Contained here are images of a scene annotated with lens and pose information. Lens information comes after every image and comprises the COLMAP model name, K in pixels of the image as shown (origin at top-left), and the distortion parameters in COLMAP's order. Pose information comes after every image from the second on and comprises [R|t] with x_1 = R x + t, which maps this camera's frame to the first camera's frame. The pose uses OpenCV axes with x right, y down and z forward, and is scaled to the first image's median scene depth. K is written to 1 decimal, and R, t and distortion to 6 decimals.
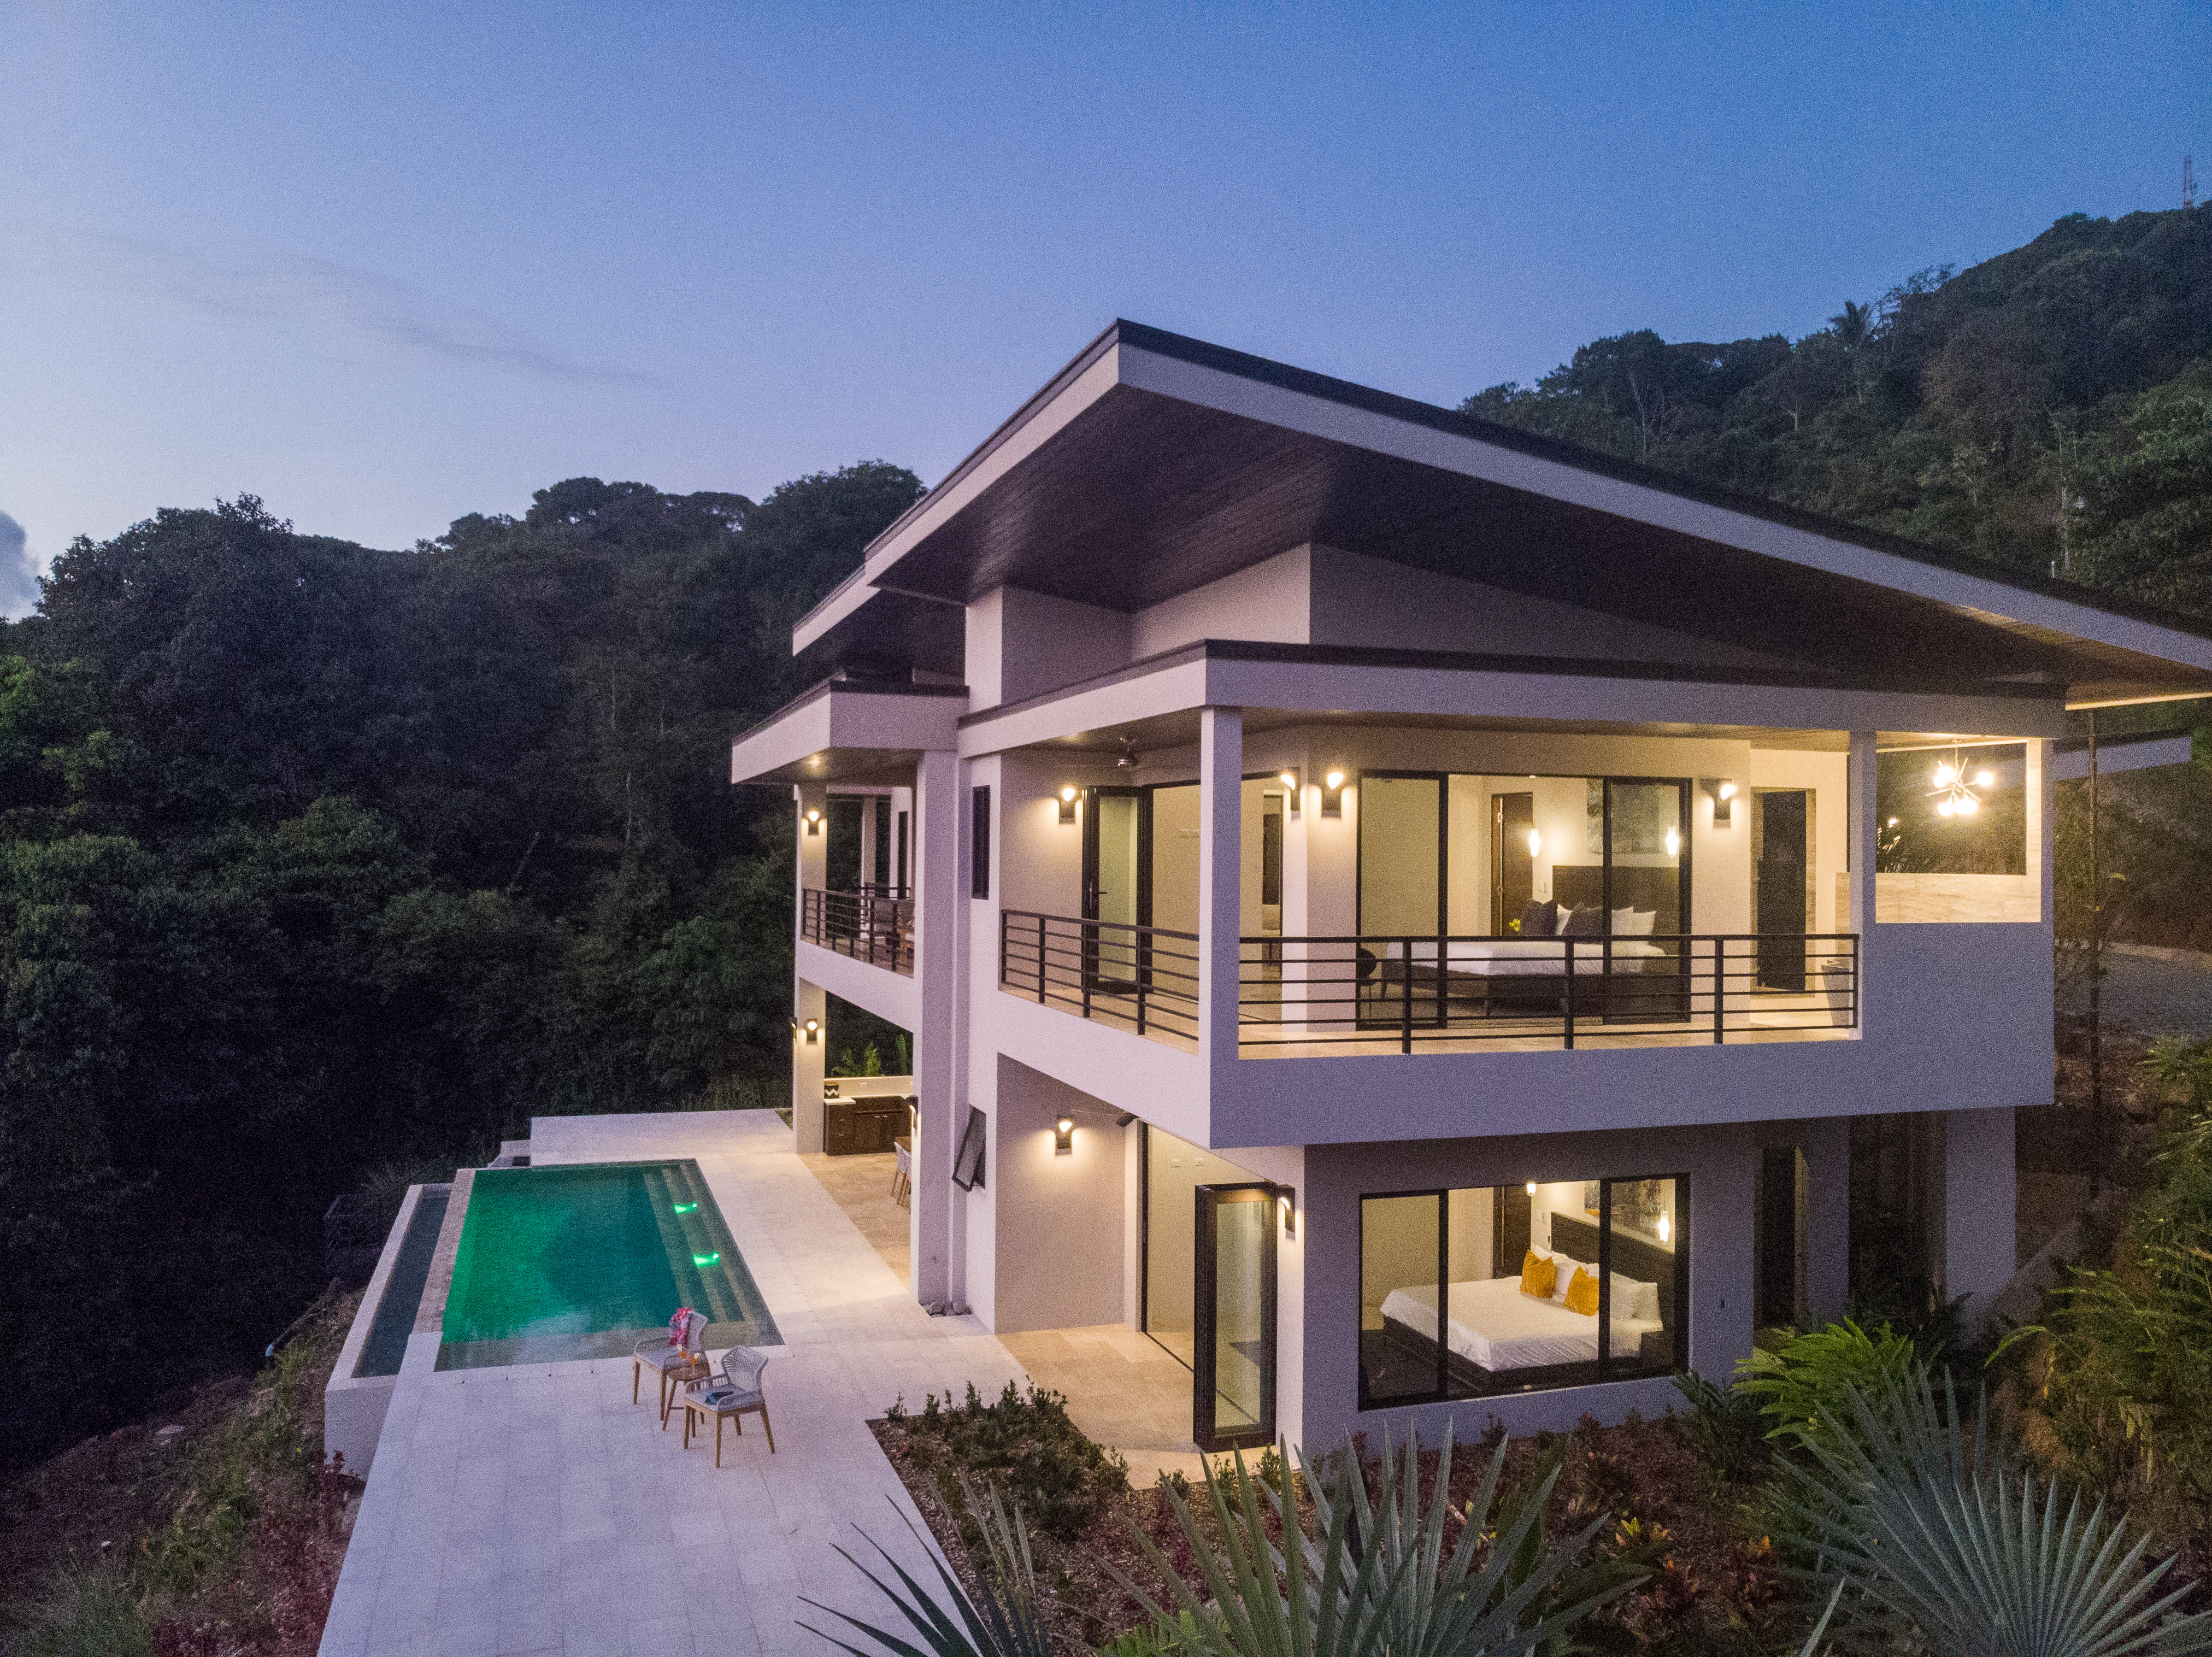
lens RADIAL K [[1643.3, 0, 1092.9], [0, 1643.3, 829.7], [0, 0, 1]] dist [-0.004604, 0.012082]
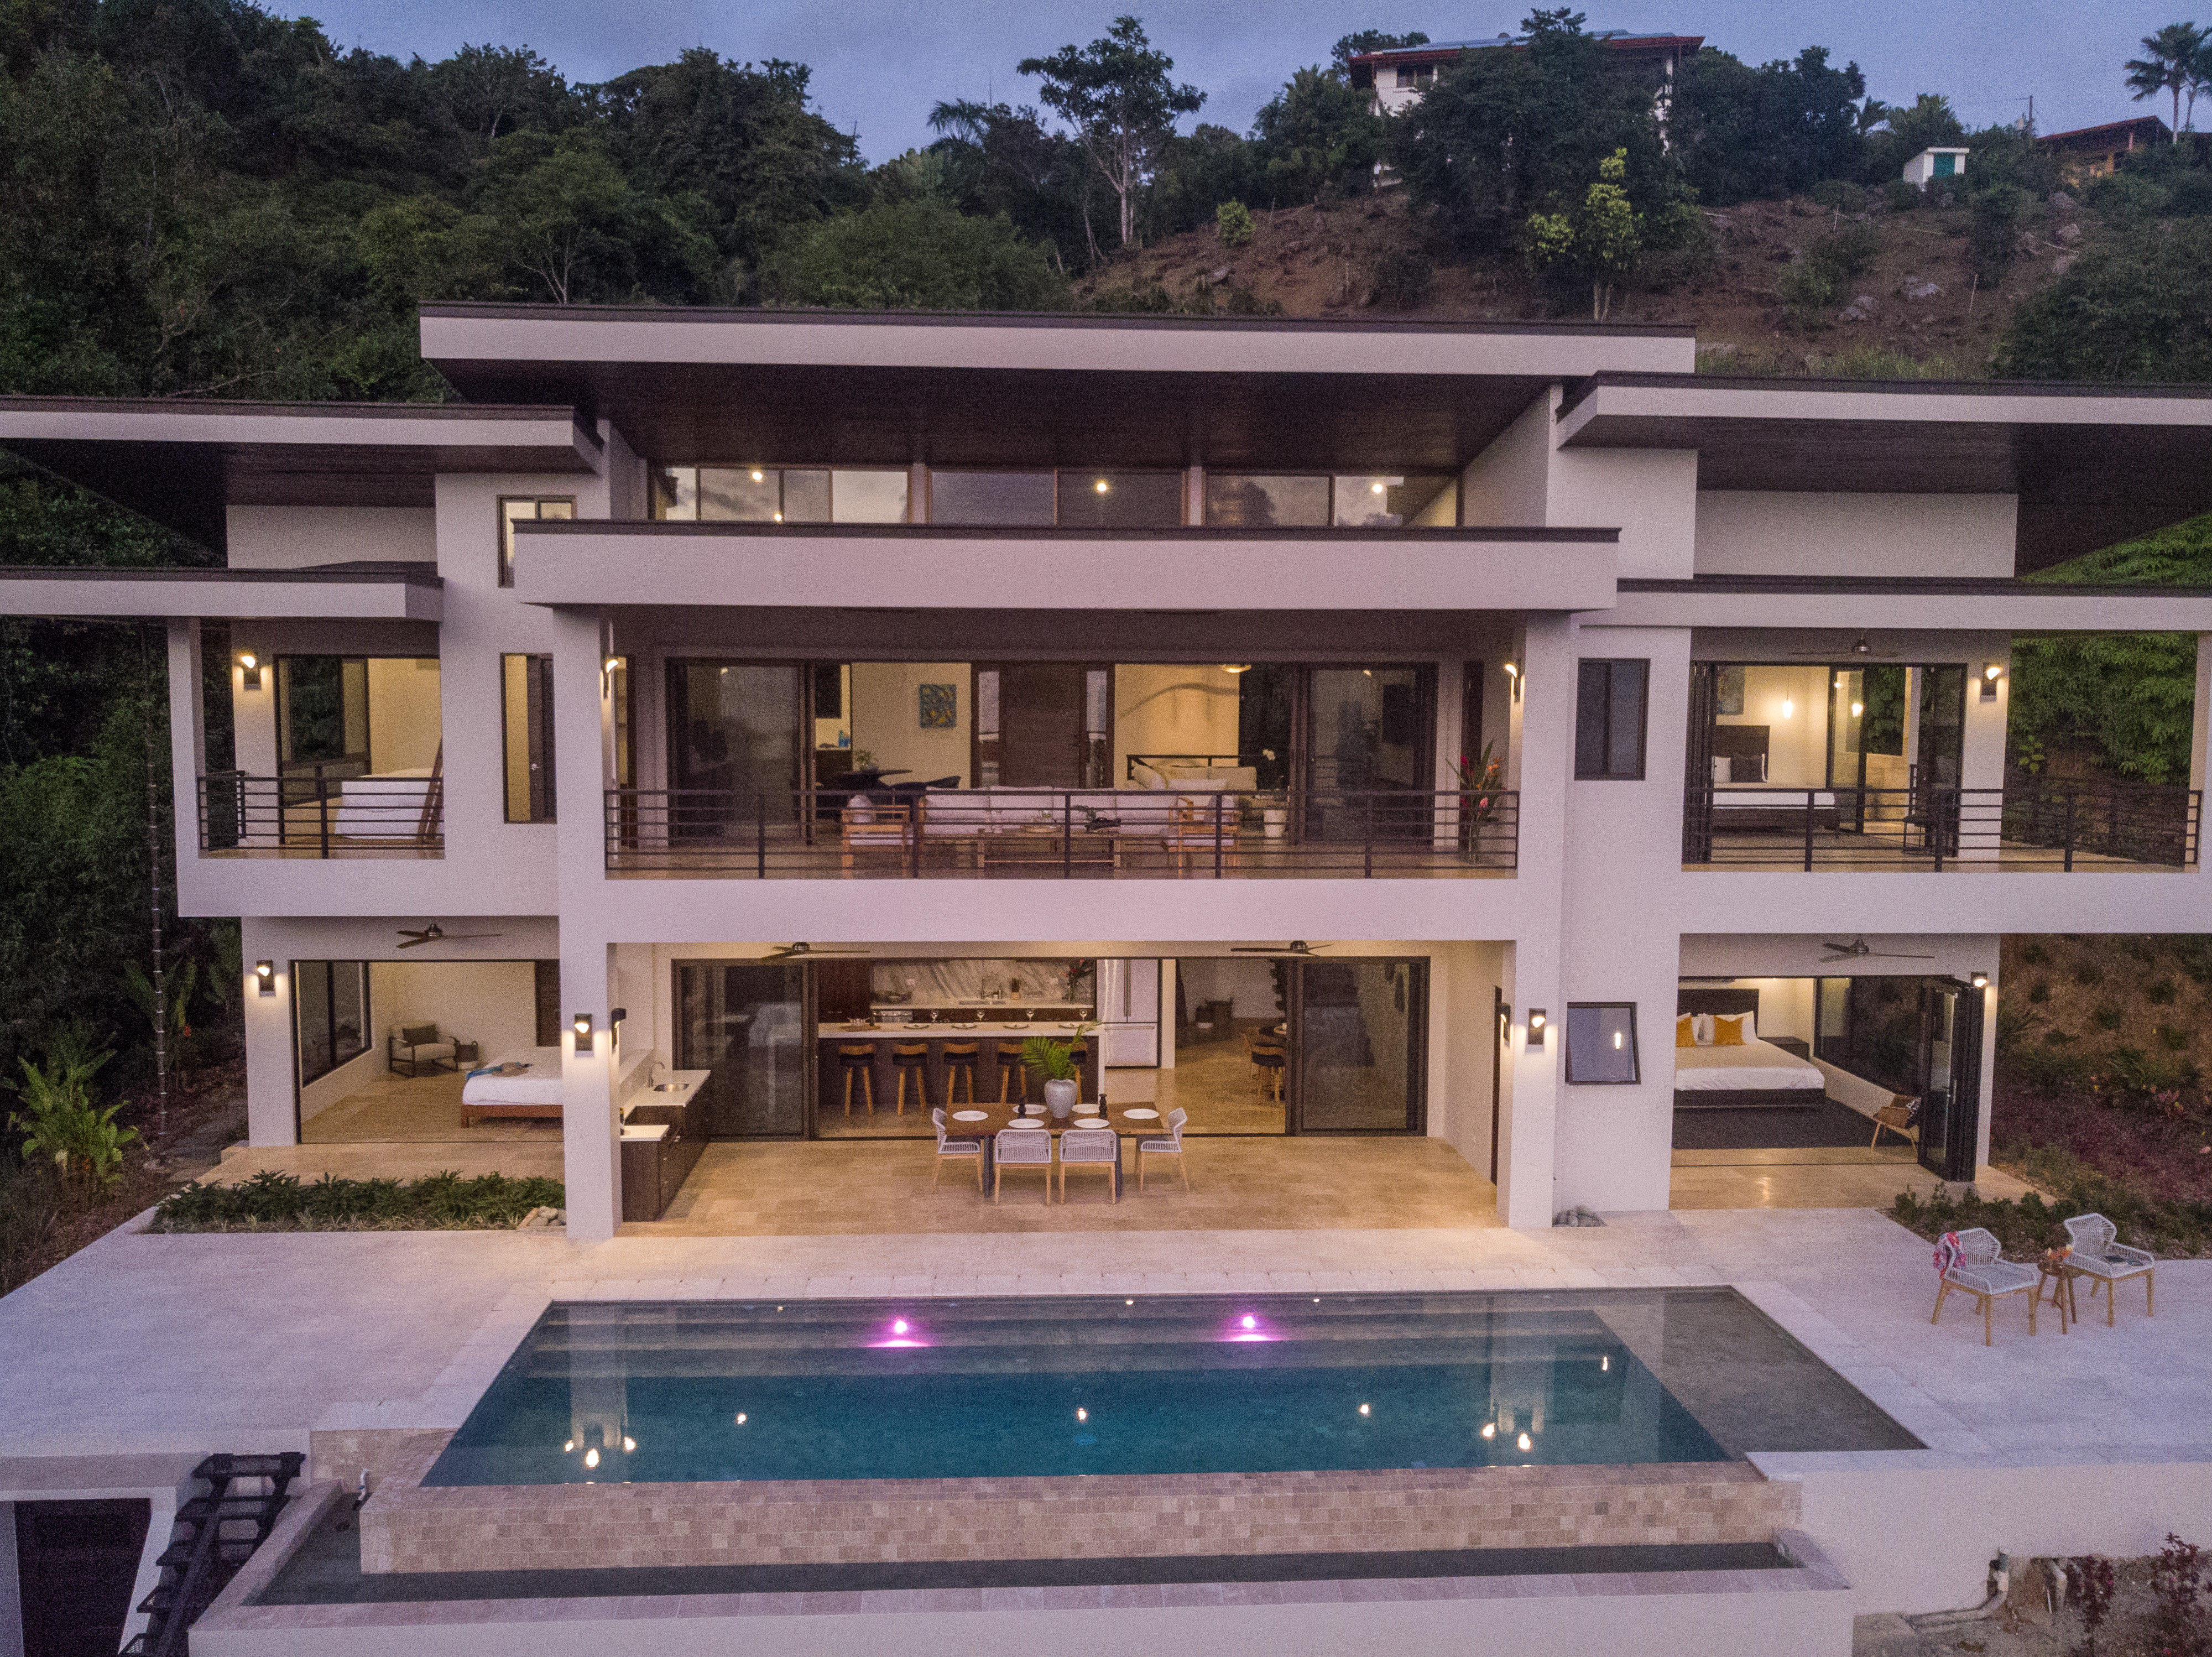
lens RADIAL K [[1656.1, 0, 1096.2], [0, 1656.1, 831.5], [0, 0, 1]] dist [0.005360, 0.001961]
pose [[0.258281, -0.093406, 0.961544, -1.066143], [-0.018895, 0.994636, 0.101696, -0.019083], [-0.965885, -0.044435, 0.255131, 1.051185]]
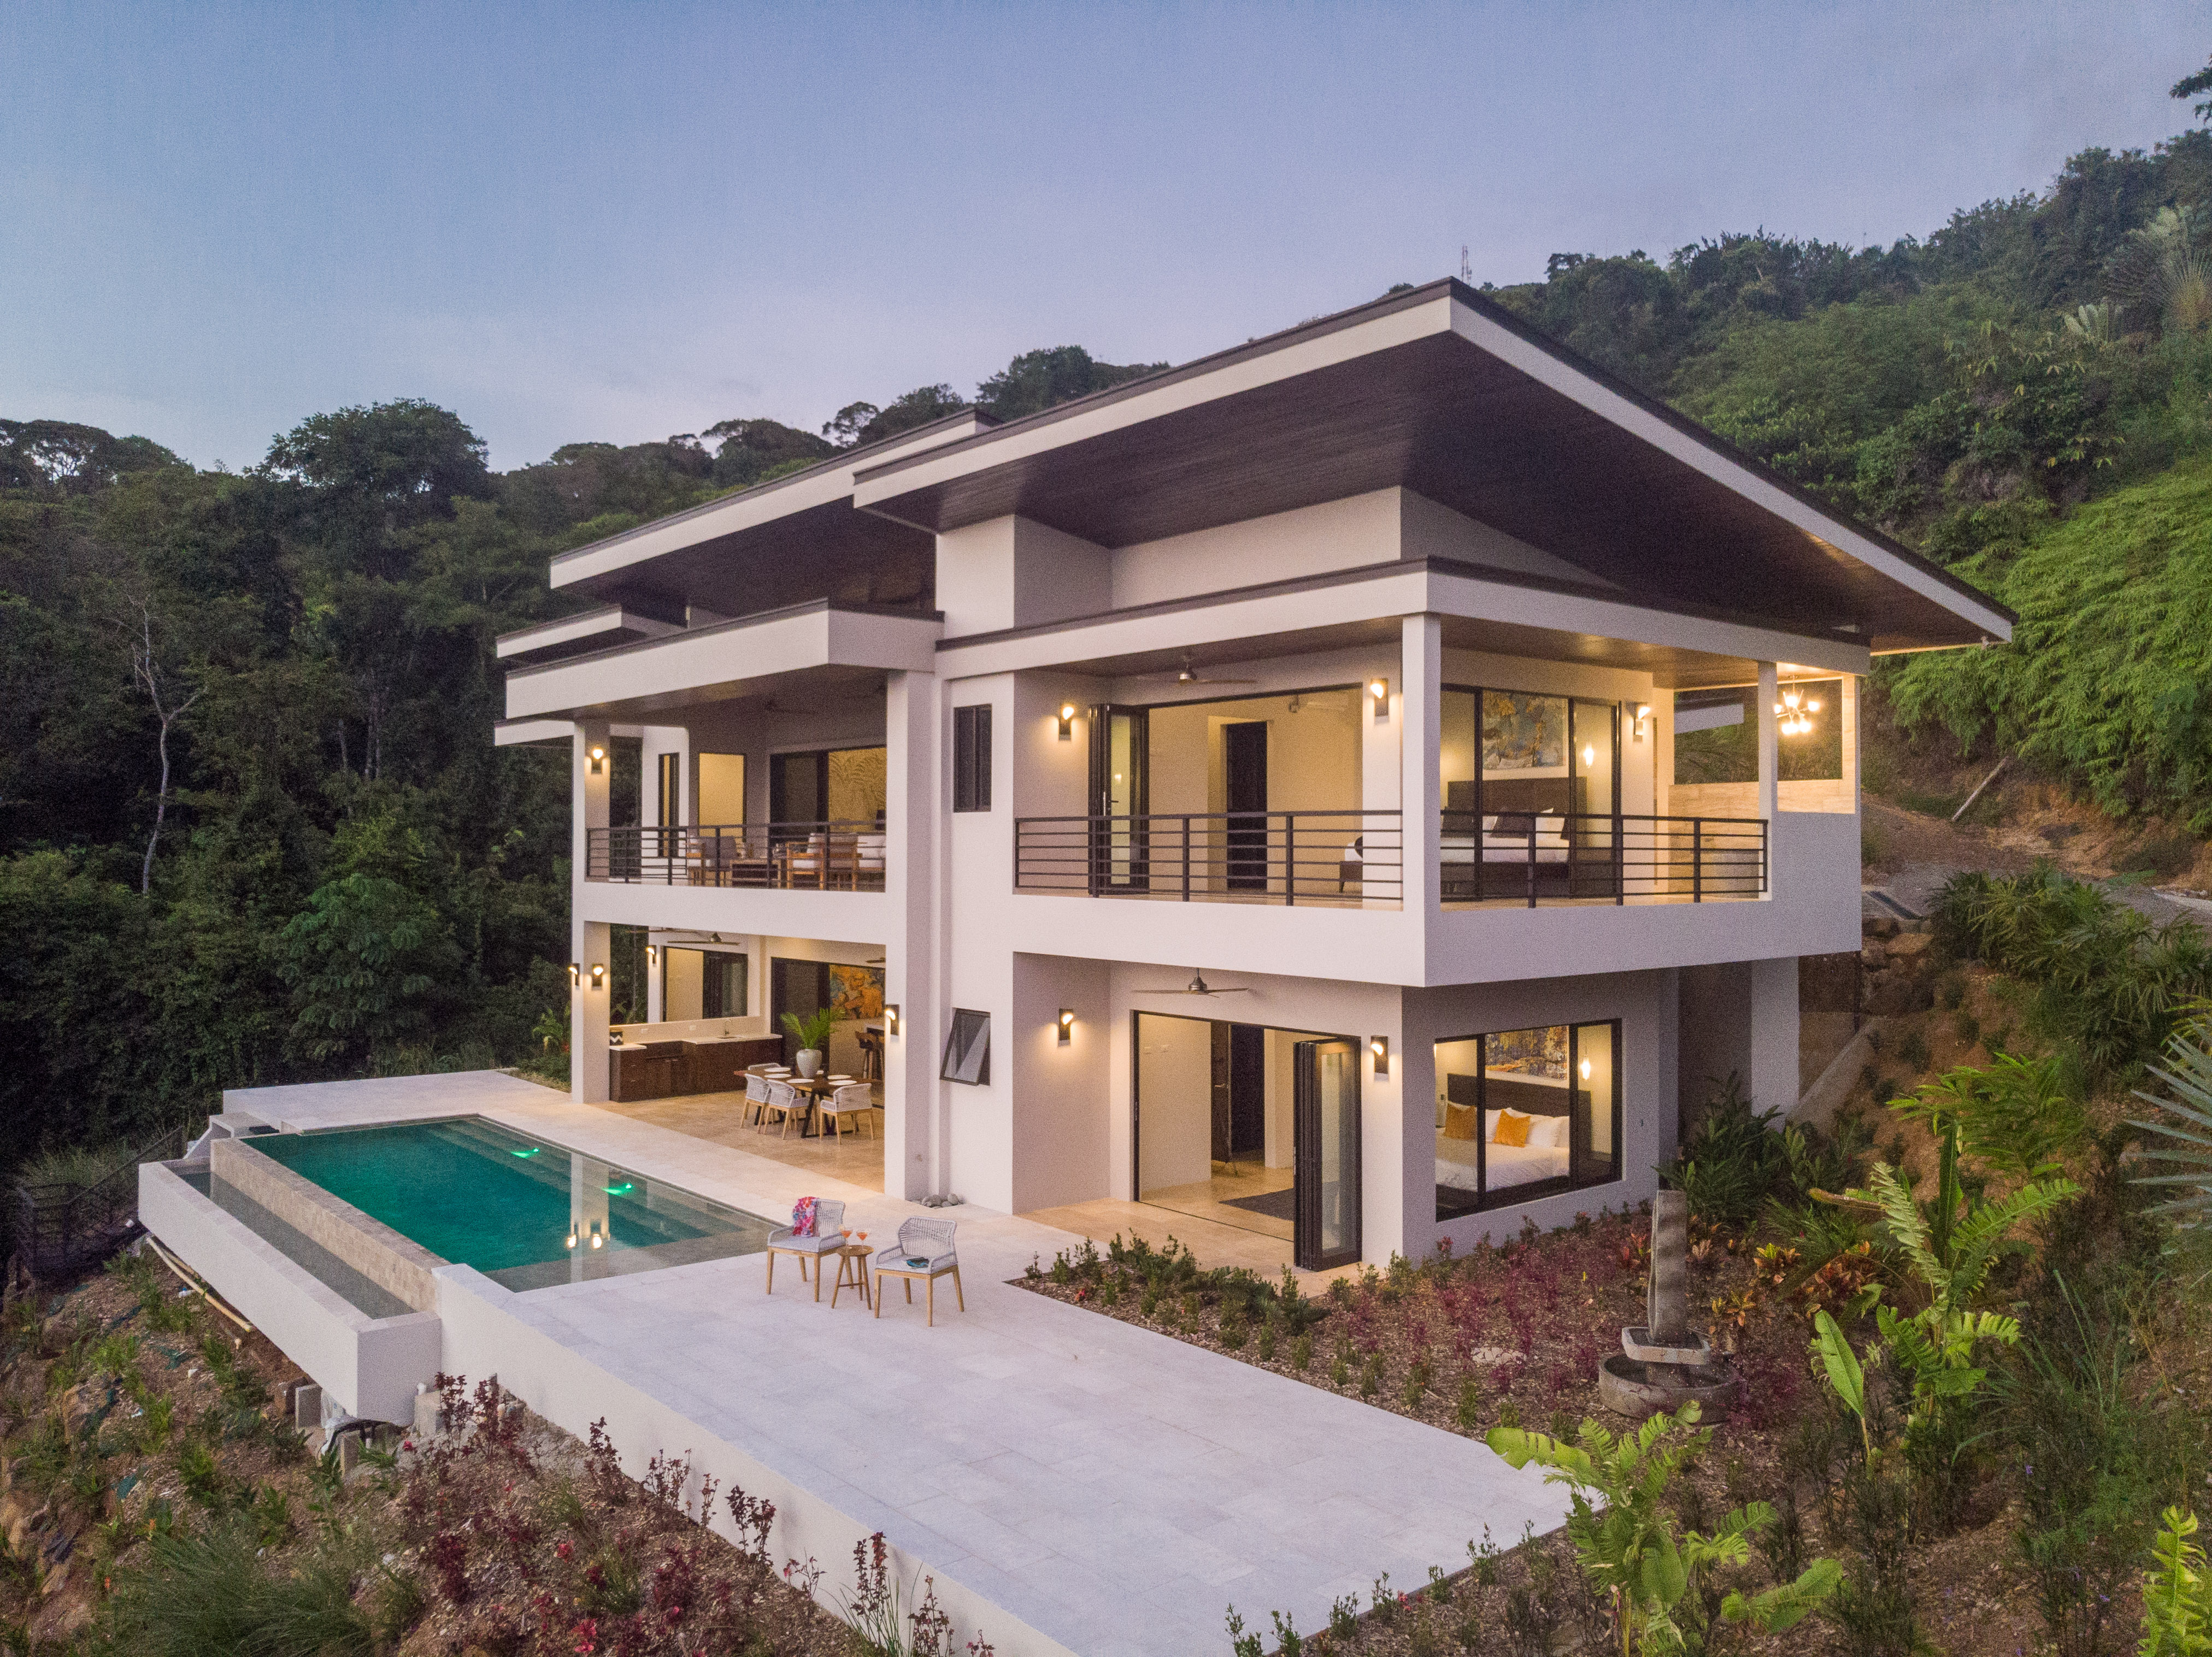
lens RADIAL K [[1643.3, 0, 1092.9], [0, 1643.3, 829.7], [0, 0, 1]] dist [-0.004604, 0.012082]
pose [[0.932316, -0.002914, 0.361634, -0.381996], [0.001245, 0.999987, 0.004849, 0.049435], [-0.361644, -0.004071, 0.932308, -0.011940]]
